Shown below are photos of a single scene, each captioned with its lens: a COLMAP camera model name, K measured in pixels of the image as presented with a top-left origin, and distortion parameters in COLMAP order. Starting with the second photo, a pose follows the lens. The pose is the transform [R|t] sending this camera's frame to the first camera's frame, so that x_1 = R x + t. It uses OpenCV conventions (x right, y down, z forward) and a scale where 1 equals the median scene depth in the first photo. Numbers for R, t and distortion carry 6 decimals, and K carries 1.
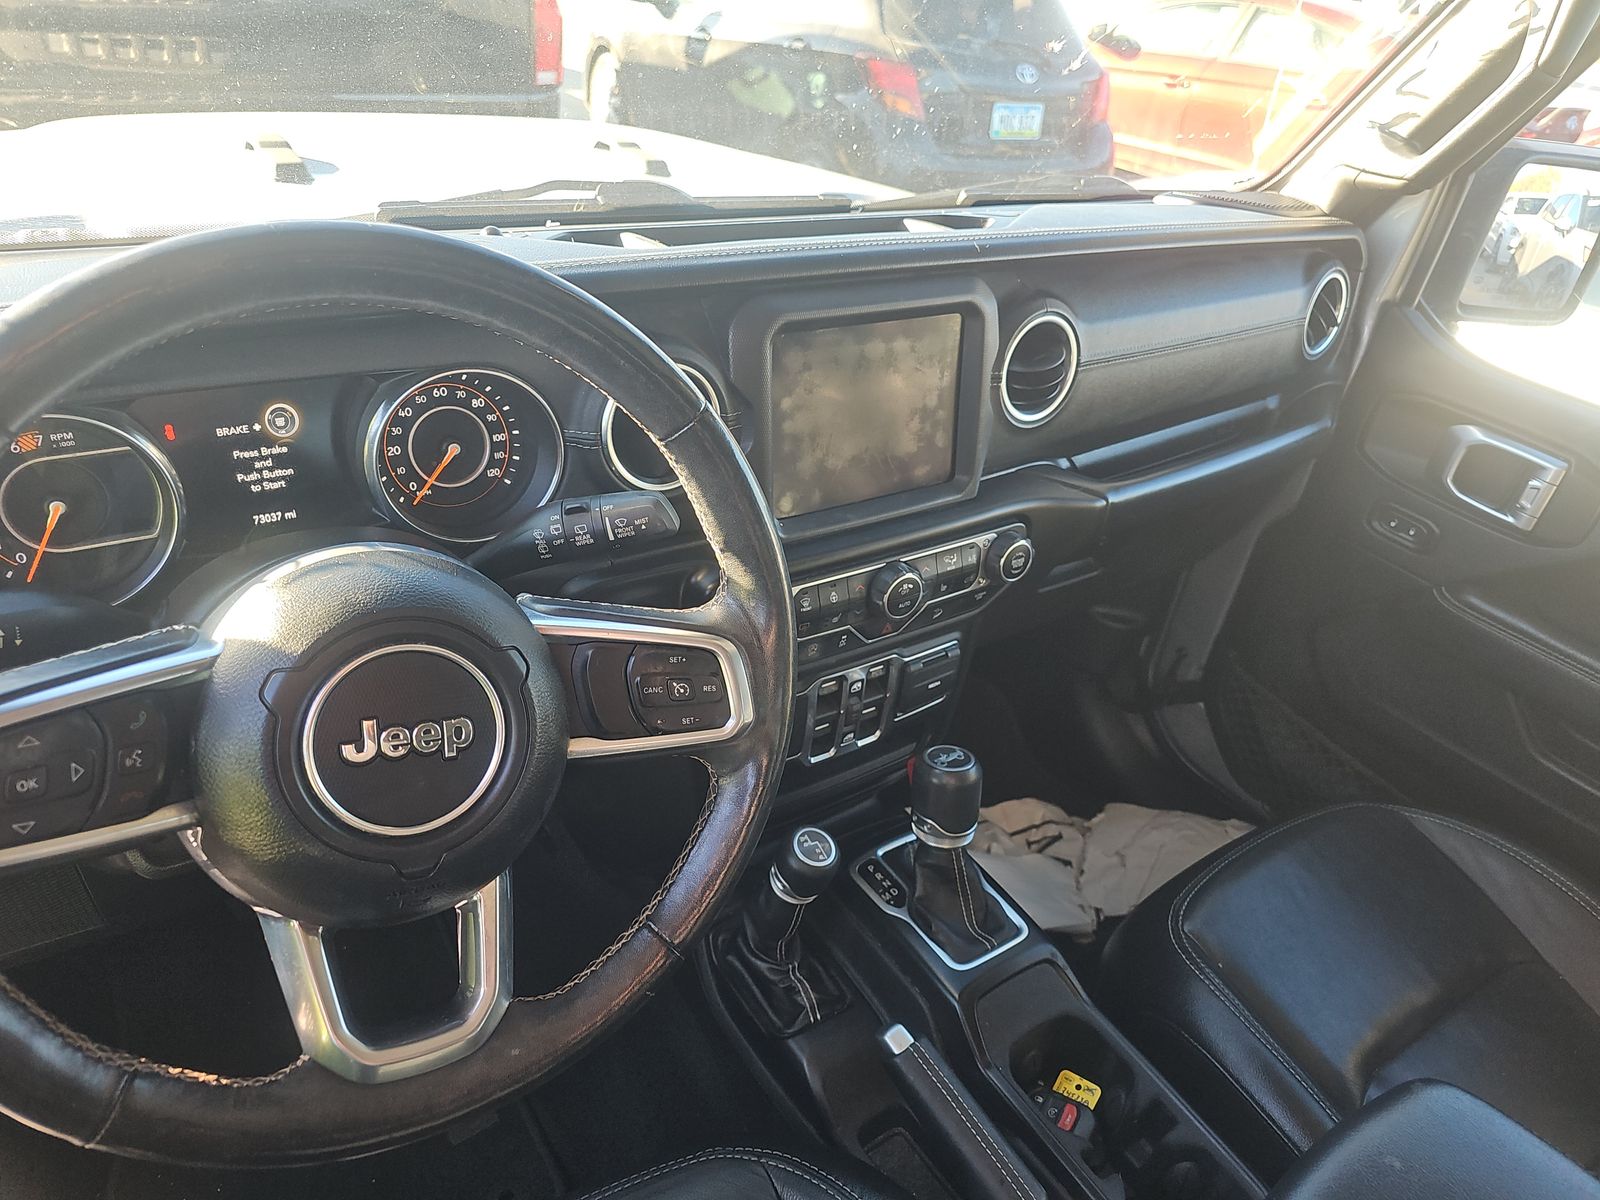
lens RADIAL K [[1043.7, 0, 810.4], [0, 1043.7, 605.2], [0, 0, 1]] dist [0.005019, -0.026571]
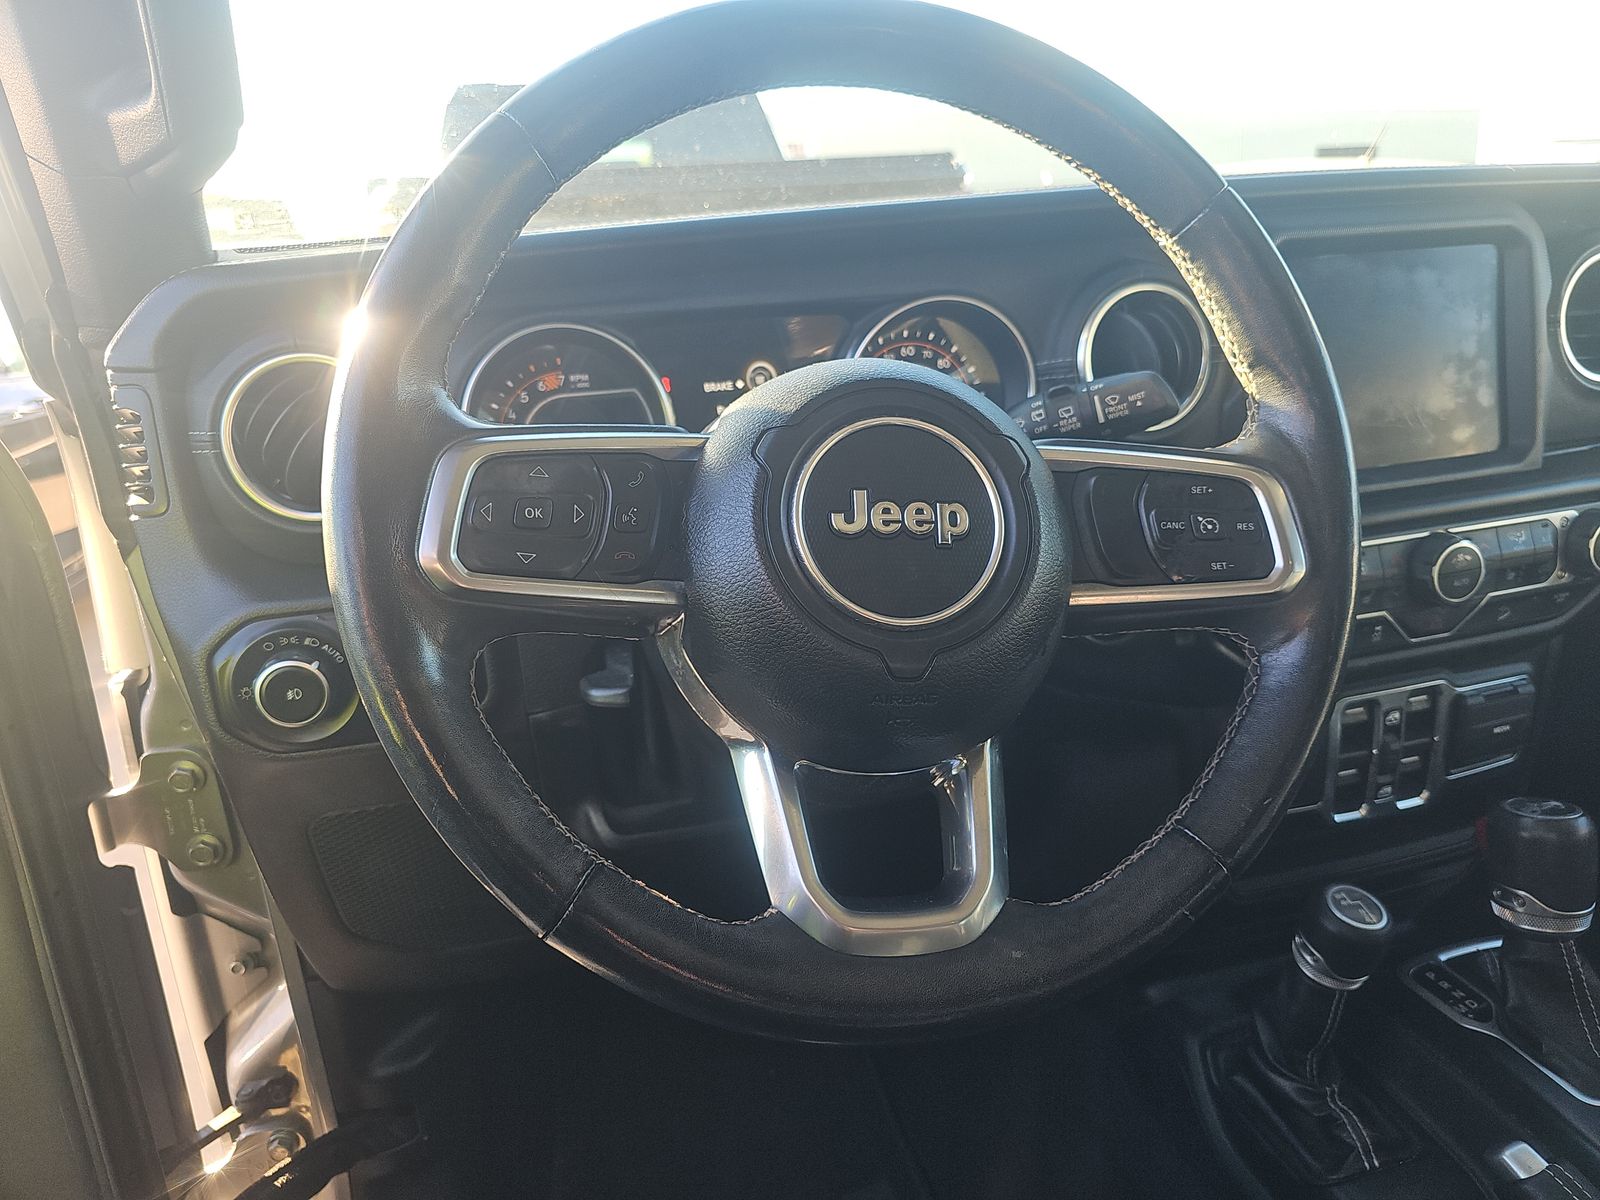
lens RADIAL K [[1043.7, 0, 796.3], [0, 1043.7, 664.1], [0, 0, 1]] dist [0.005019, -0.026571]
pose [[0.924658, -0.057874, -0.376374, -0.099230], [-0.031833, 0.973176, -0.227847, 0.309769], [0.379465, 0.222662, 0.898014, 0.145340]]
